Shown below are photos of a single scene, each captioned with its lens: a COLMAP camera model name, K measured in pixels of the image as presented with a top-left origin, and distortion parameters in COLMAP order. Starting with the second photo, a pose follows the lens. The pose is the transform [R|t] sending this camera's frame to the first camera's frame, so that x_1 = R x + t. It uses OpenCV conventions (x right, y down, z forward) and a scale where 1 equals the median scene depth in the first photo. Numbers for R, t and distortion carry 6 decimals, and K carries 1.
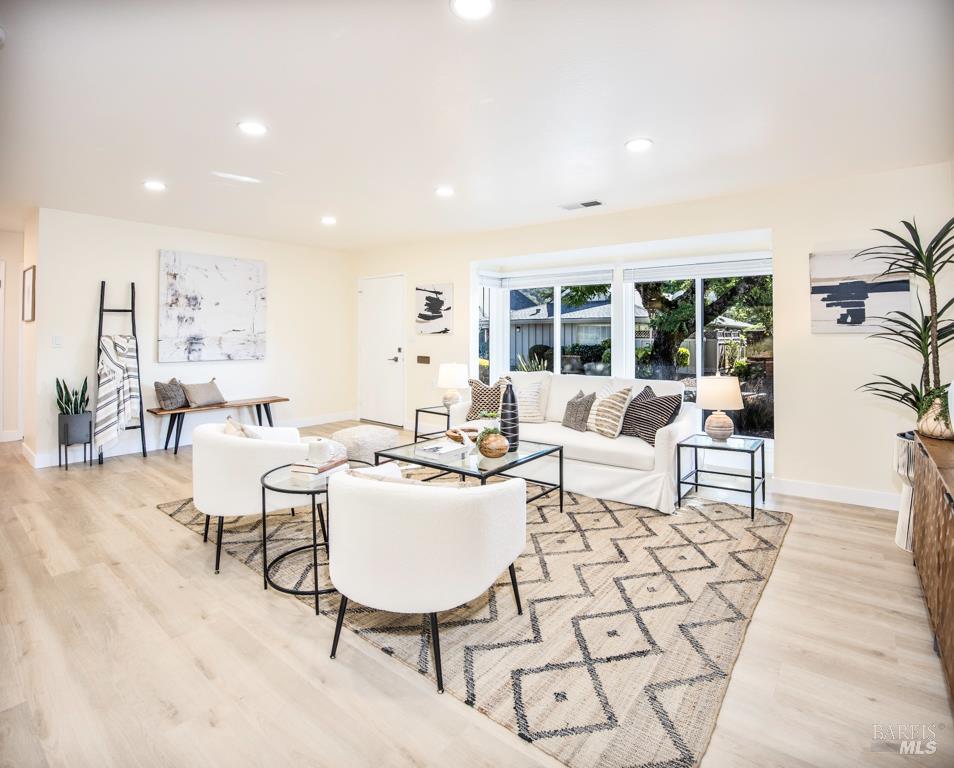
lens RADIAL K [[479.2, 0, 475.7], [0, 479.2, 326.7], [0, 0, 1]] dist [-0.049056, 0.006541]
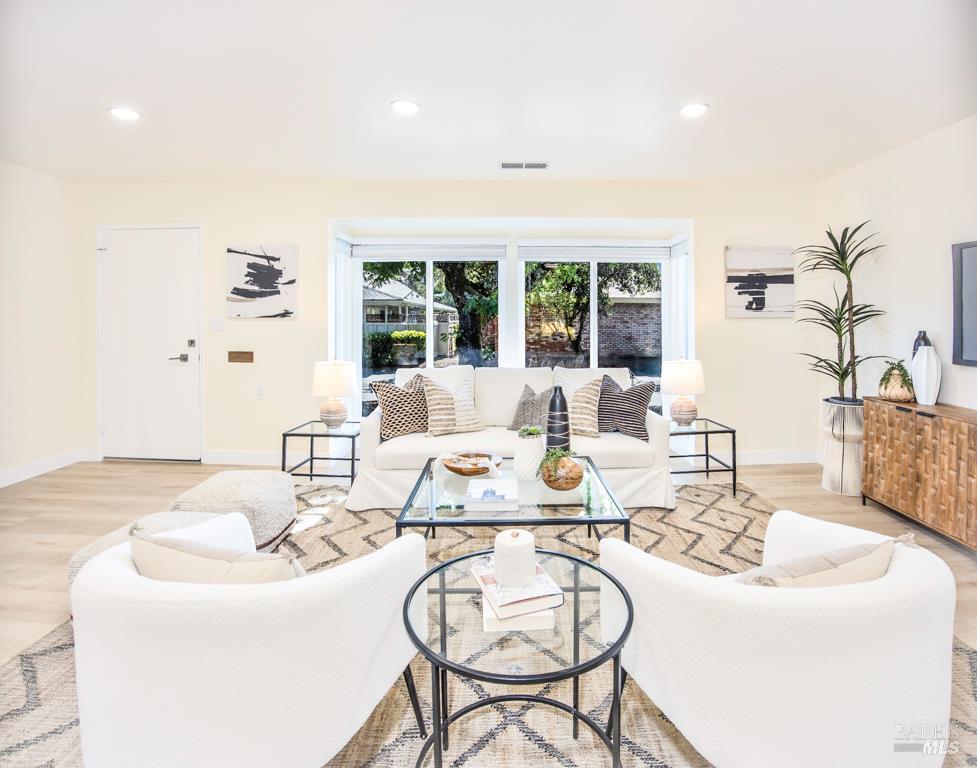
lens RADIAL K [[503.5, 0, 504.0], [0, 503.5, 318.7], [0, 0, 1]] dist [-0.061968, 0.005767]
pose [[0.785430, -0.000459, 0.618951, -0.337966], [-0.009565, 0.999871, 0.012880, 0.004516], [-0.618877, -0.016037, 0.785324, 0.312520]]
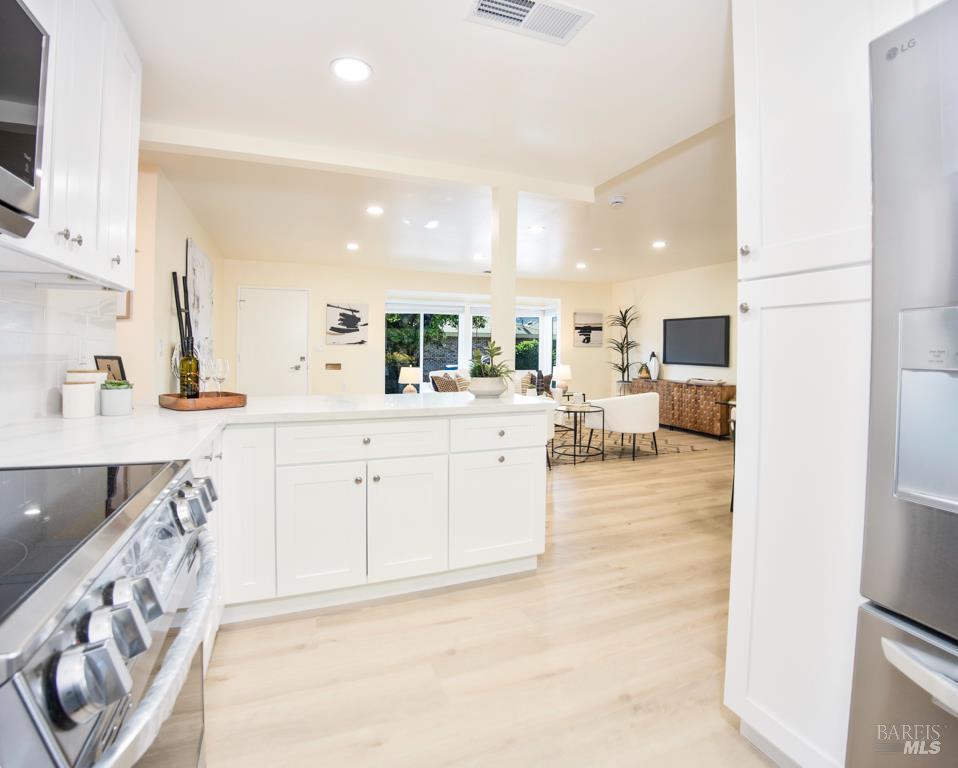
lens RADIAL K [[481.2, 0, 474.5], [0, 481.2, 360.3], [0, 0, 1]] dist [-0.049056, 0.006541]
pose [[0.520418, -0.014637, 0.853786, -1.268364], [-0.019060, 0.999405, 0.028752, 0.018925], [-0.853699, -0.031236, 0.519829, 0.132125]]
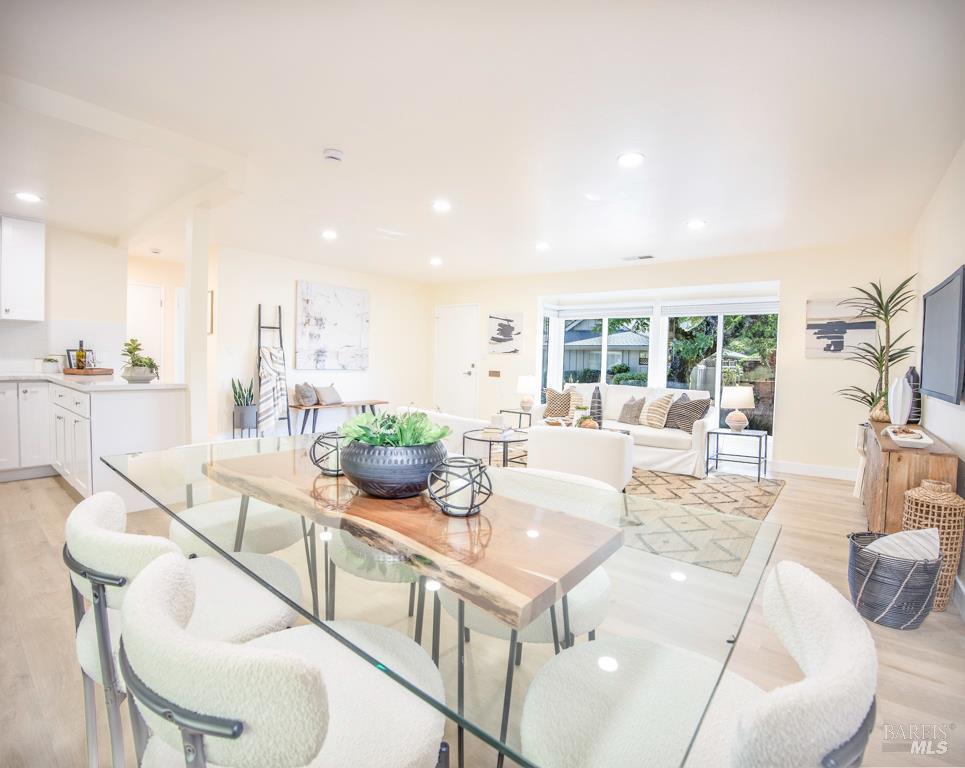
lens RADIAL K [[460.6, 0, 483.6], [0, 460.6, 377.6], [0, 0, 1]] dist [-0.043495, 0.003469]
pose [[0.999620, 0.025686, 0.010014, -0.202763], [-0.026182, 0.998250, 0.053030, 0.021662], [-0.008634, -0.053272, 0.998543, -0.270709]]
